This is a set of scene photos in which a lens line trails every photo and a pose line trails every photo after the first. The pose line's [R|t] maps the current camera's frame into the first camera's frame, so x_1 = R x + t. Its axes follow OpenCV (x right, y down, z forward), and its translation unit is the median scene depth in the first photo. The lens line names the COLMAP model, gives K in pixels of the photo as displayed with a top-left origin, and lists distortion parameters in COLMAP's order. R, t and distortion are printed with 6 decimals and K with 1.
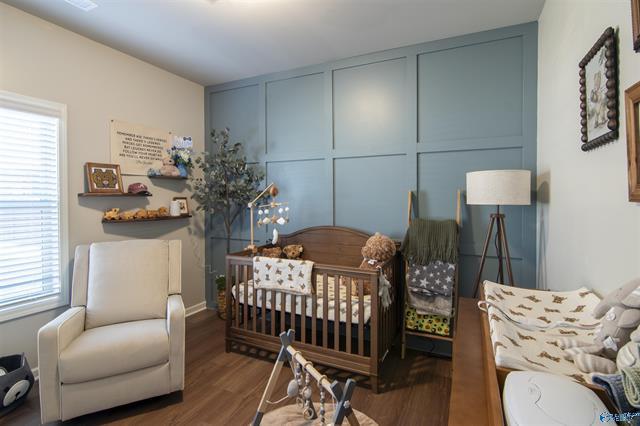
lens RADIAL K [[307.9, 0, 318.5], [0, 307.9, 208.6], [0, 0, 1]] dist [0.003584, 0.000486]
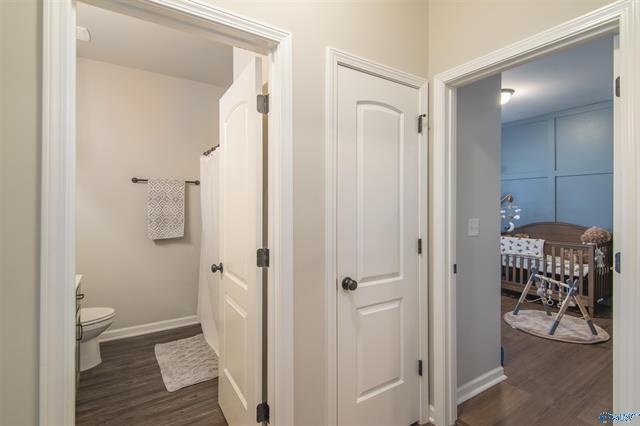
lens RADIAL K [[307.9, 0, 318.5], [0, 307.9, 208.6], [0, 0, 1]] dist [0.003584, 0.000486]
pose [[0.854053, 0.007856, -0.520126, -0.189469], [-0.023614, 0.999441, -0.023679, 0.066357], [0.519649, 0.032505, 0.853761, -1.074682]]
